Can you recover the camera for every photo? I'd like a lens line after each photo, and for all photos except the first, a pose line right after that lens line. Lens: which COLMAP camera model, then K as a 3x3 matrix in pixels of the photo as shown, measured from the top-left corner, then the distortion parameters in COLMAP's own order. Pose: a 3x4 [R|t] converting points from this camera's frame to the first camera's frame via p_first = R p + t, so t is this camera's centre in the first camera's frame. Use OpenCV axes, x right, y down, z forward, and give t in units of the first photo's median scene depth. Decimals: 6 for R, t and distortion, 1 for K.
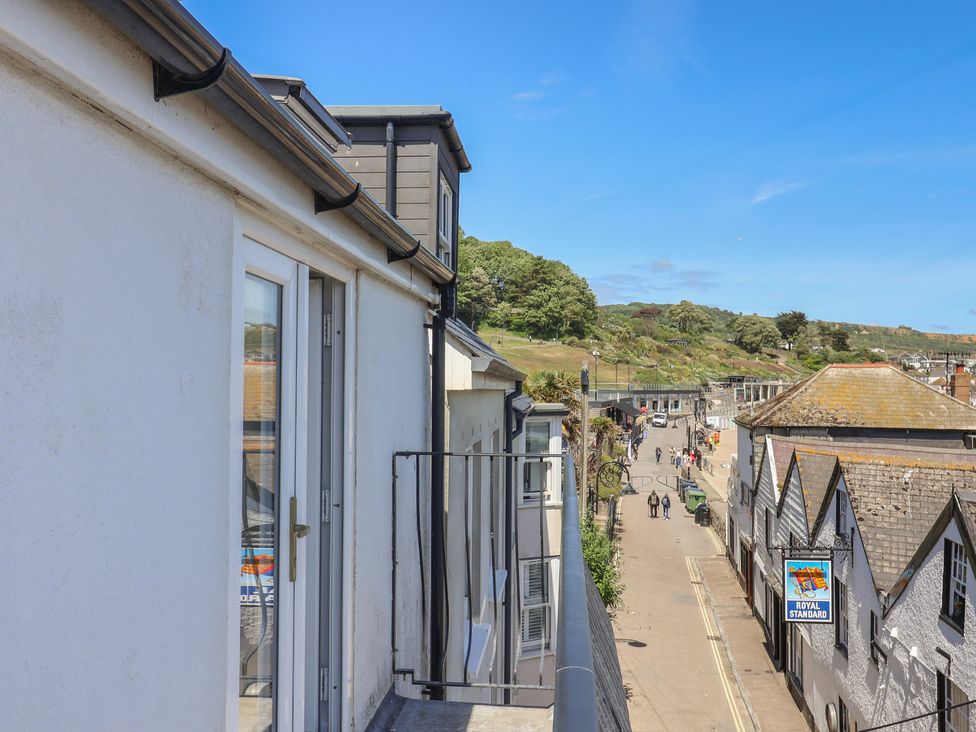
lens RADIAL K [[897.4, 0, 488.0], [0, 897.4, 366.0], [0, 0, 1]] dist [-0.001707, 0.009137]
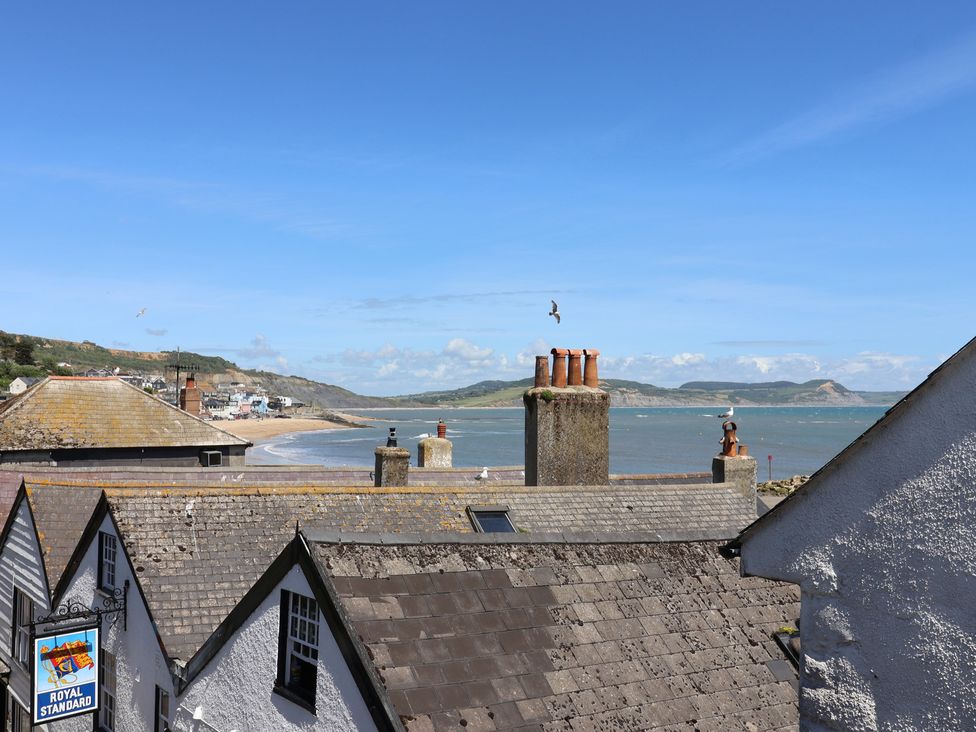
lens RADIAL K [[897.4, 0, 488.0], [0, 897.4, 366.0], [0, 0, 1]] dist [-0.001707, 0.009137]
pose [[0.655463, 0.022909, 0.754879, 0.015651], [-0.009984, 0.999715, -0.021670, 0.006093], [-0.755161, 0.006668, 0.655506, 0.240681]]
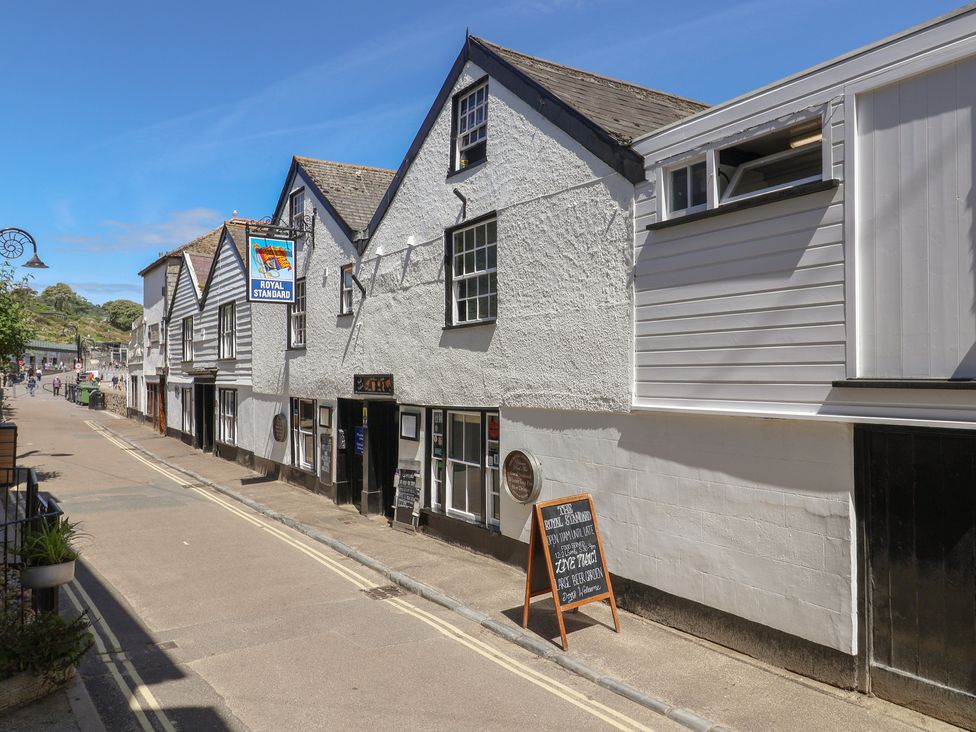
lens RADIAL K [[674.9, 0, 488.0], [0, 674.9, 366.0], [0, 0, 1]] dist [-0.004881, -0.003919]
pose [[0.706419, 0.003812, 0.707784, 0.004062], [-0.007581, 0.999969, 0.002181, 0.349048], [-0.707753, -0.006907, 0.706426, 0.313811]]
